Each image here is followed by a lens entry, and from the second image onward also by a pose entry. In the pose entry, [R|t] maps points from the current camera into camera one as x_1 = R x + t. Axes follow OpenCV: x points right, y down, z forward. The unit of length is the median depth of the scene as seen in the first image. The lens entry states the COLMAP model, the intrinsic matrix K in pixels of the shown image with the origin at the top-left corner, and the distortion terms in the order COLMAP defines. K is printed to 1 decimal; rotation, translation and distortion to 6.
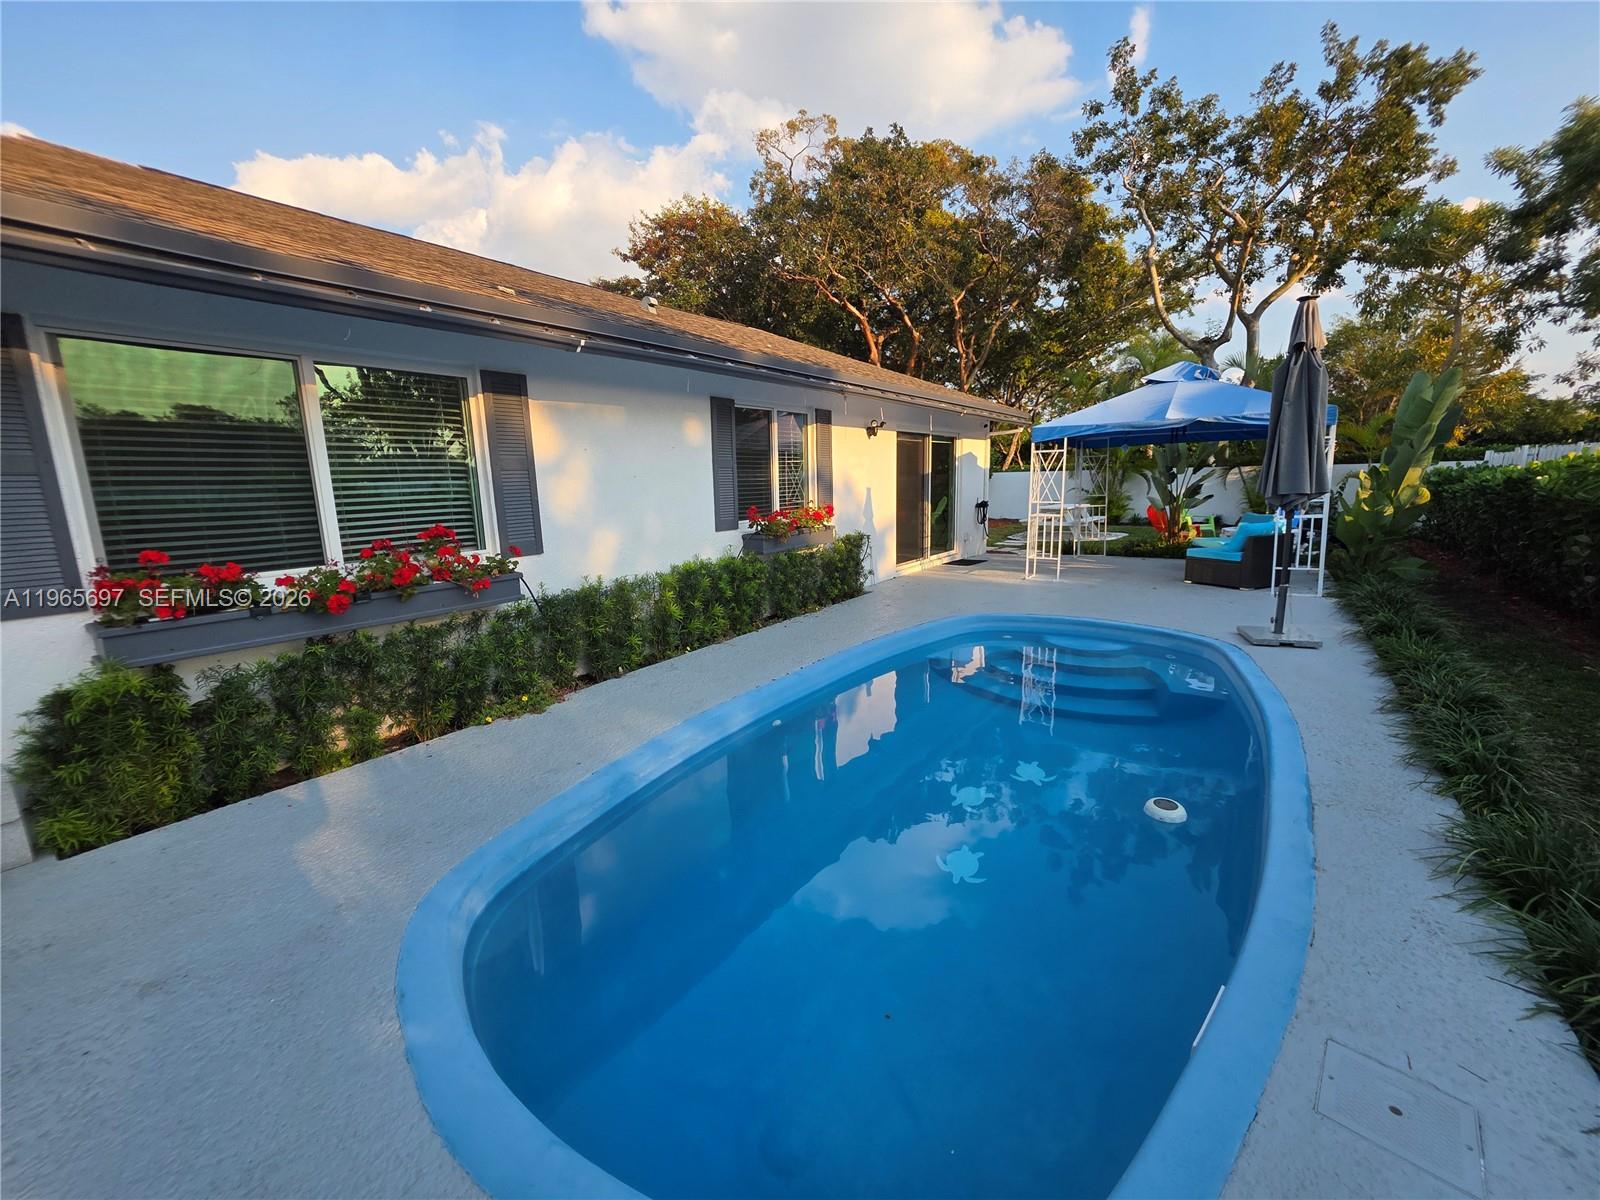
lens RADIAL K [[643.3, 0, 799.0], [0, 643.3, 597.1], [0, 0, 1]] dist [0.002624, 0.001143]
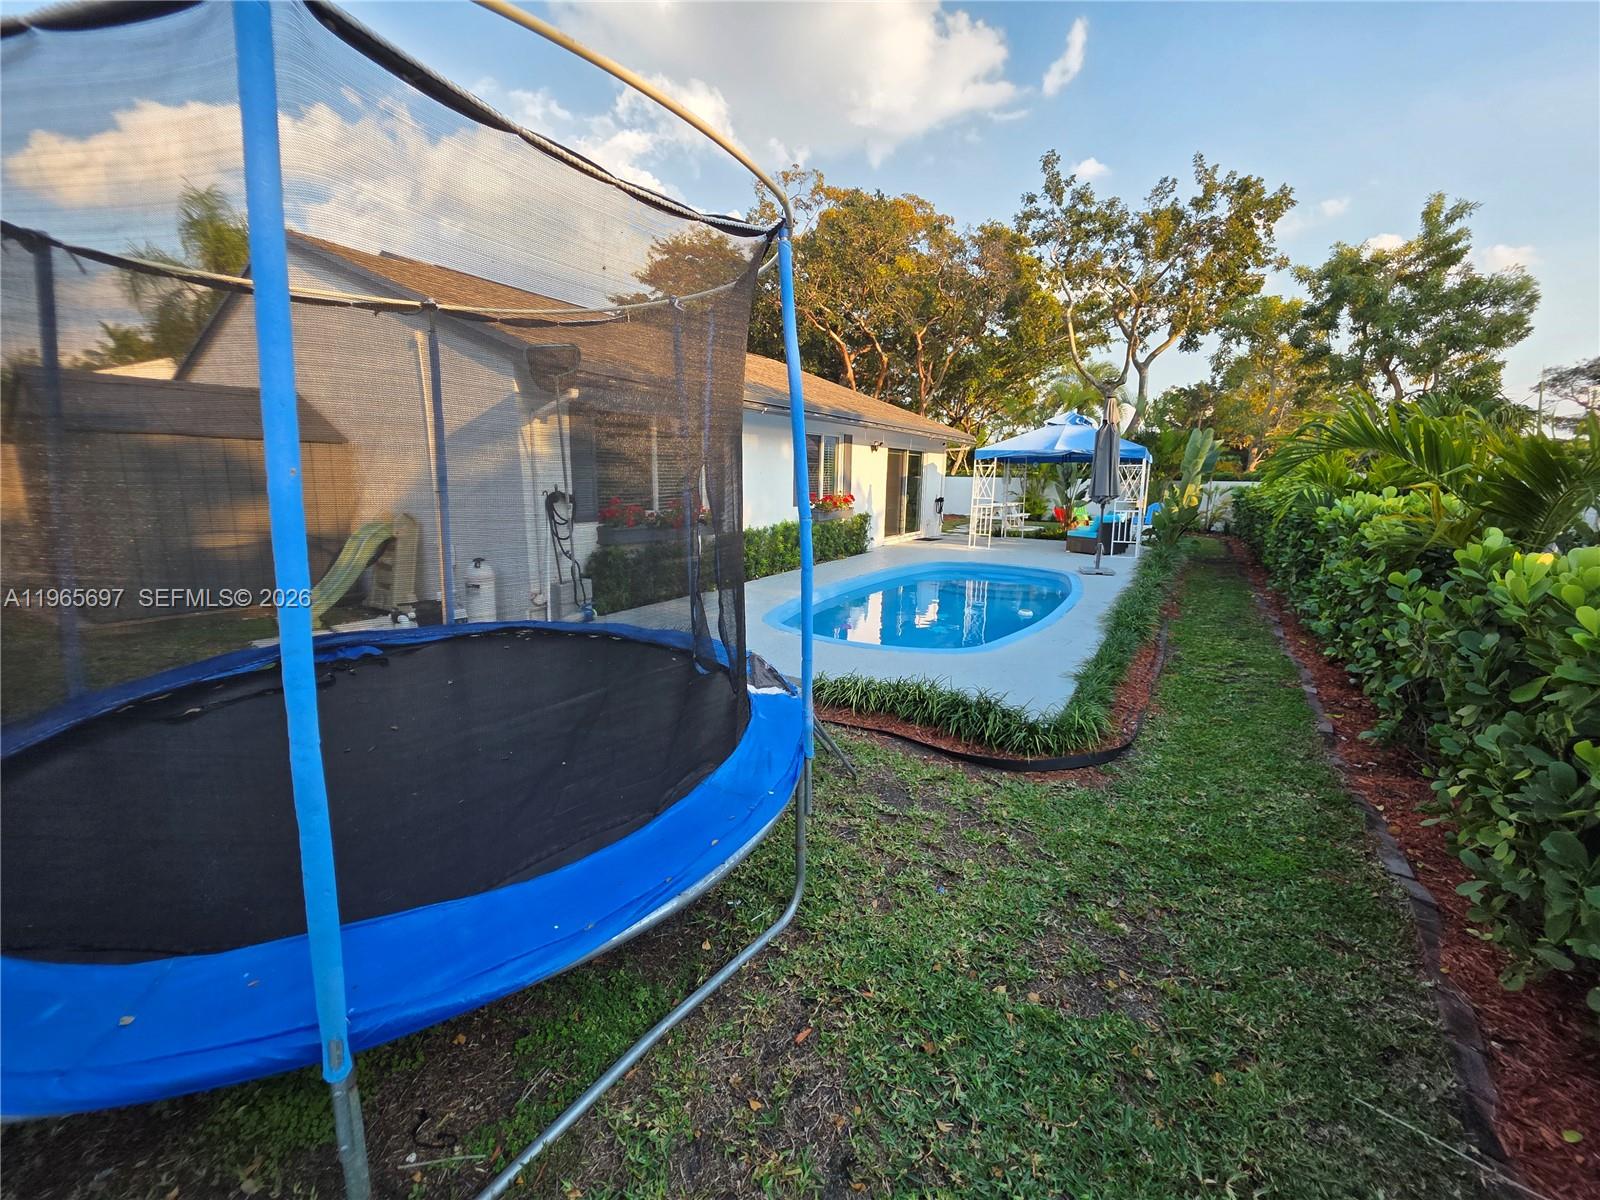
lens RADIAL K [[643.3, 0, 800.0], [0, 643.3, 602.3], [0, 0, 1]] dist [0.002624, 0.001143]
pose [[0.996217, 0.023248, 0.083734, -0.097156], [-0.024377, 0.999625, 0.012481, 0.051098], [-0.083412, -0.014475, 0.996410, -0.277802]]
